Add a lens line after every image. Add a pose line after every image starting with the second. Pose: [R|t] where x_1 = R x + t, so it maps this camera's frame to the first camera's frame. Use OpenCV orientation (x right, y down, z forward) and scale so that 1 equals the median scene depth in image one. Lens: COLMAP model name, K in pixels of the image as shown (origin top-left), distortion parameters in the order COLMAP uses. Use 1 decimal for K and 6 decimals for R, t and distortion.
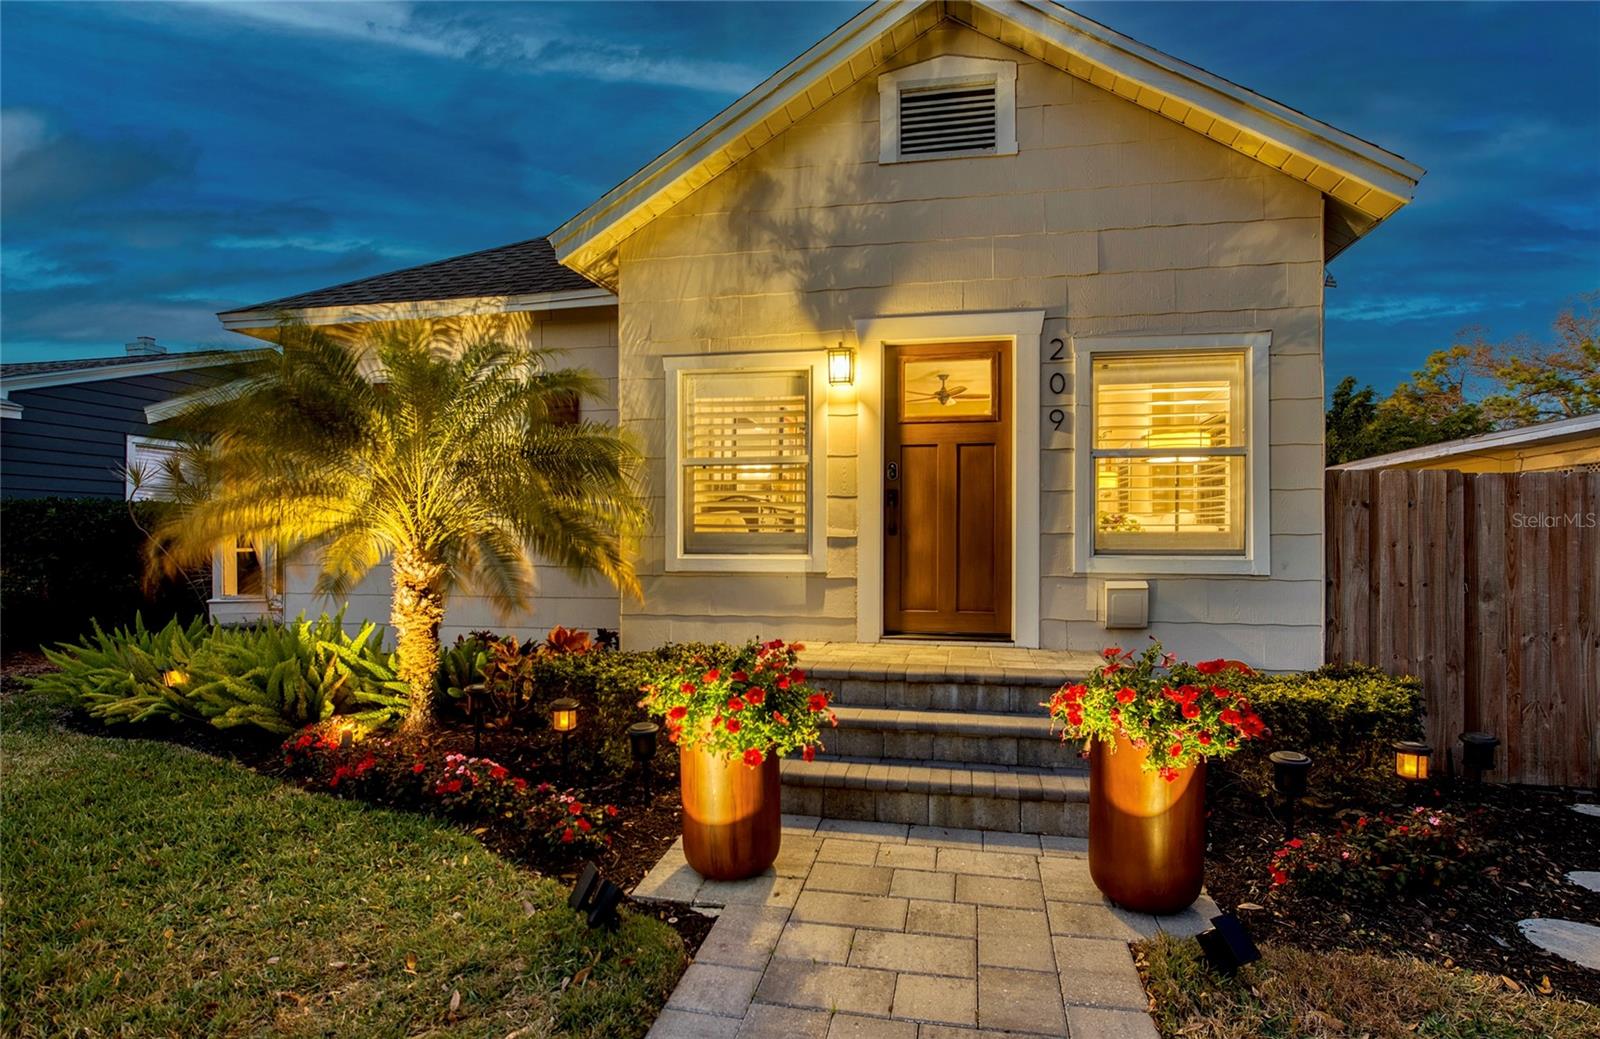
lens RADIAL K [[802.4, 0, 800.4], [0, 802.4, 534.7], [0, 0, 1]] dist [-0.006148, -0.001897]
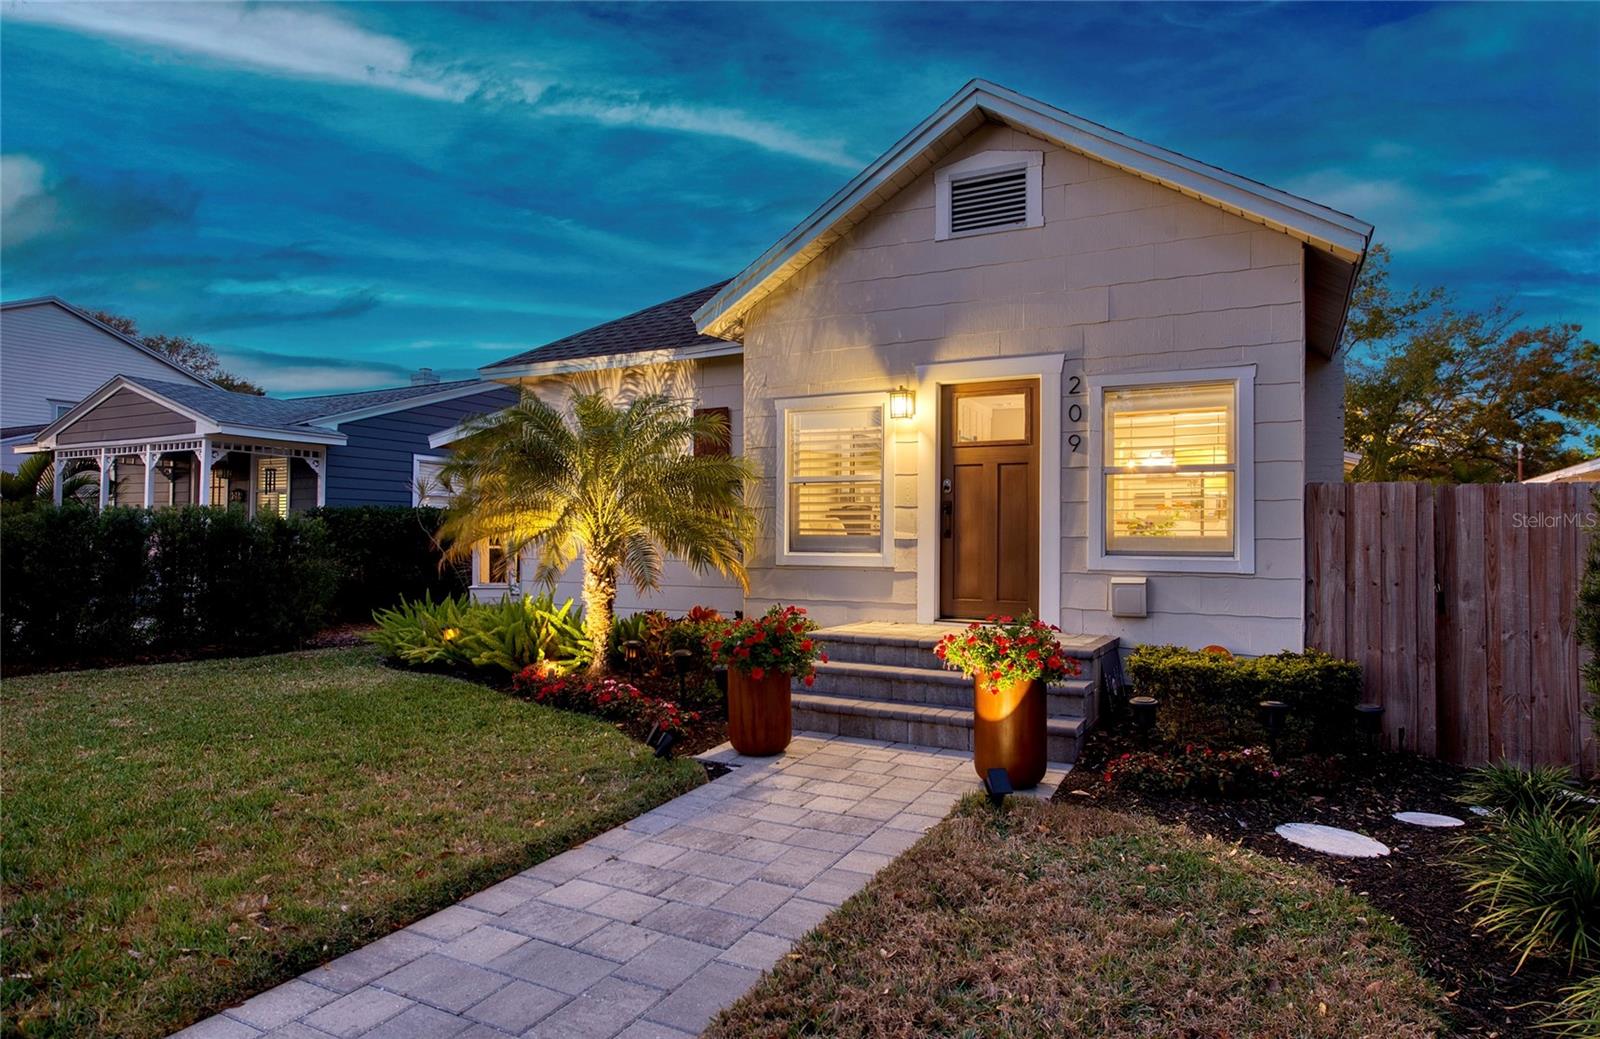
lens RADIAL K [[908.7, 0, 800.0], [0, 908.7, 519.5], [0, 0, 1]] dist [0.004713, -0.000201]
pose [[0.959171, -0.001244, -0.282825, 0.313447], [-0.003678, 0.999851, -0.016872, -0.003545], [0.282804, 0.017223, 0.959023, -0.435907]]
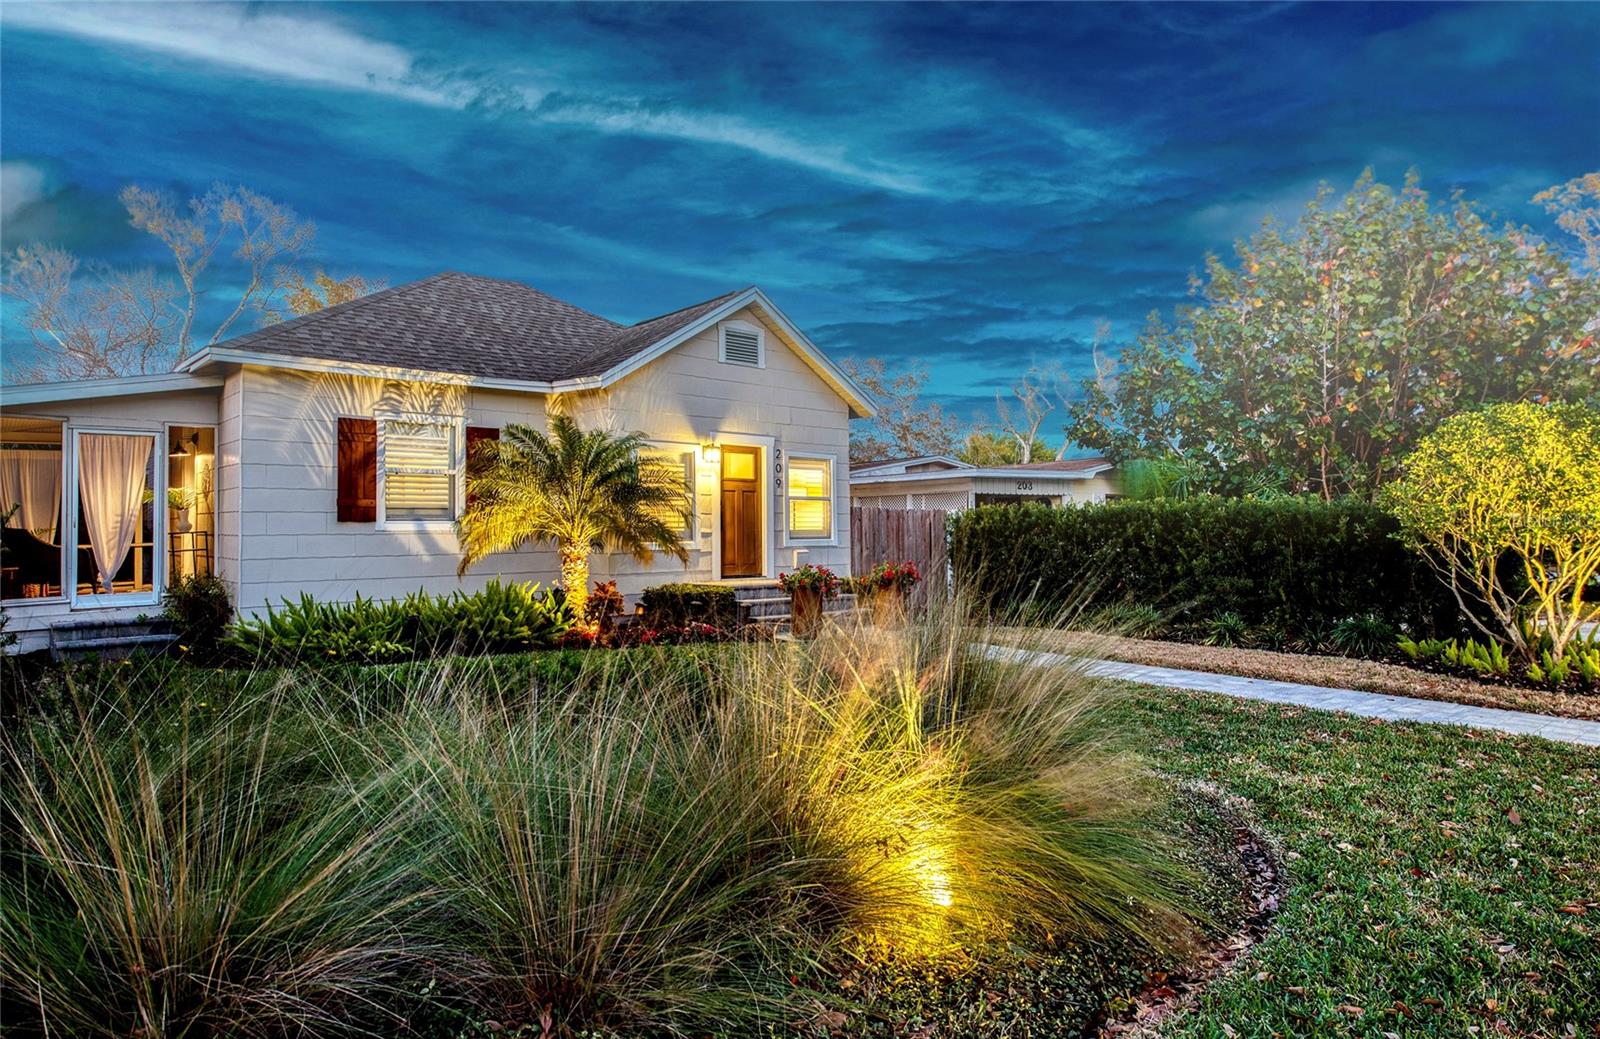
lens RADIAL K [[908.7, 0, 800.0], [0, 908.7, 519.5], [0, 0, 1]] dist [0.004713, -0.000201]
pose [[0.633543, 0.008088, 0.773665, -1.756923], [0.004123, 0.999896, -0.013830, 0.003001], [-0.773696, 0.011952, 0.633444, -0.776296]]
